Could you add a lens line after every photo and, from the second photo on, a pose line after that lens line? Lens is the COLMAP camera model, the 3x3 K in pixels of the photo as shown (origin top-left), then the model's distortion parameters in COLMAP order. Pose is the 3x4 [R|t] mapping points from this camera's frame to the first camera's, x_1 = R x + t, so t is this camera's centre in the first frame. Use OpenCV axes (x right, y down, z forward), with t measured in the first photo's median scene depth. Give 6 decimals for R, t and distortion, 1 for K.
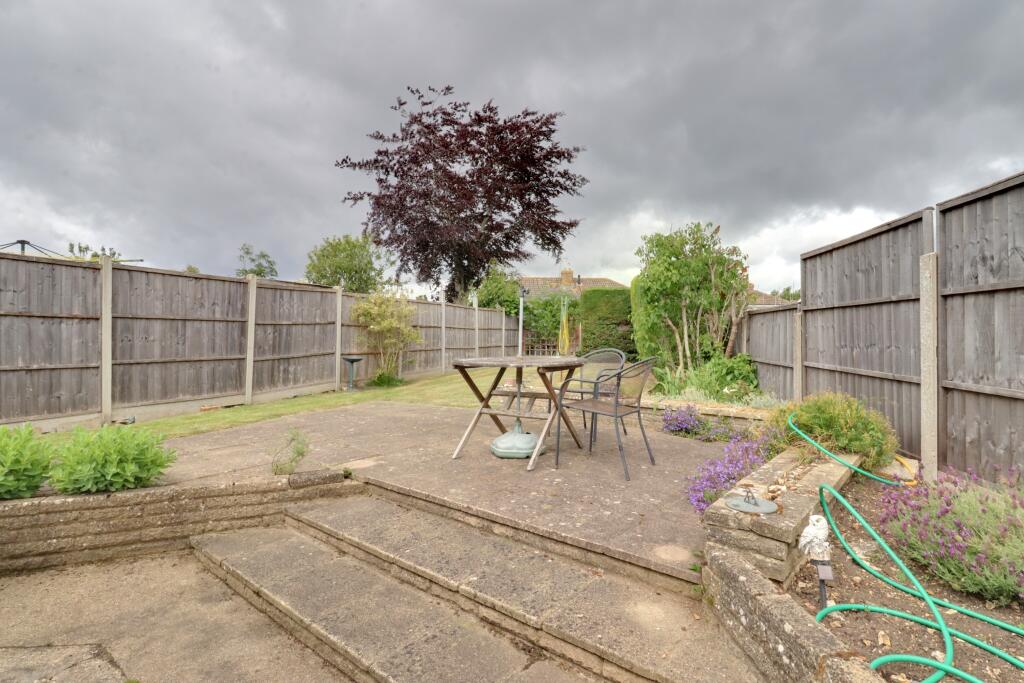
lens RADIAL K [[519.6, 0, 512.0], [0, 519.6, 341.5], [0, 0, 1]] dist [0.000339, -0.000080]
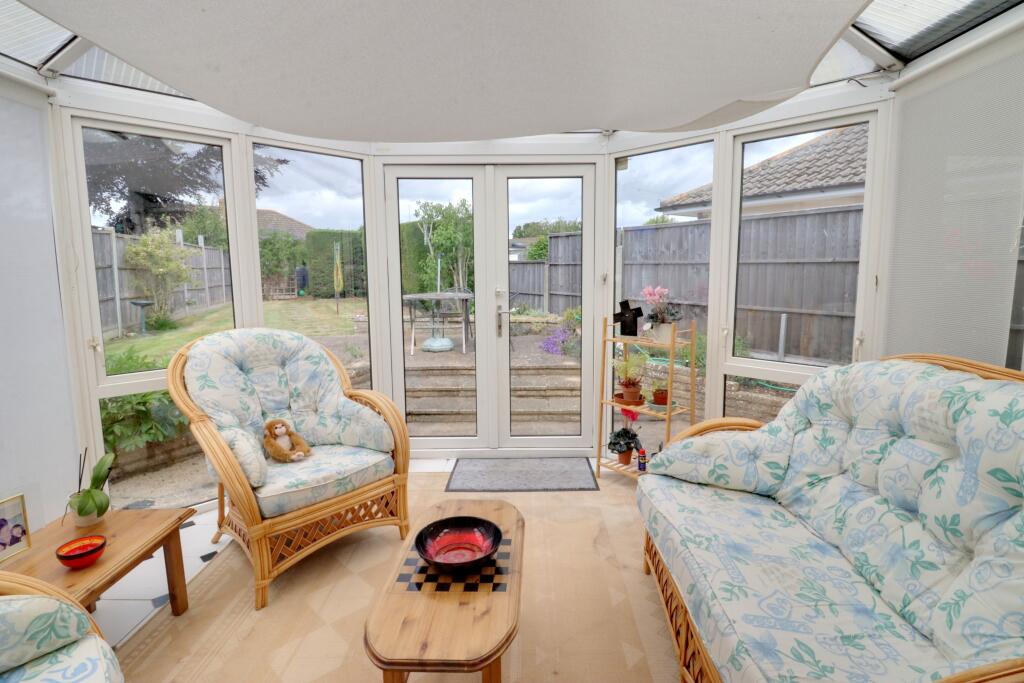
lens RADIAL K [[540.6, 0, 512.0], [0, 540.6, 341.5], [0, 0, 1]] dist [-0.000775, -0.000172]
pose [[0.781246, -0.089186, 0.617819, -0.781799], [0.012377, 0.991759, 0.127516, -0.033085], [-0.624100, -0.091974, 0.775912, -0.468951]]
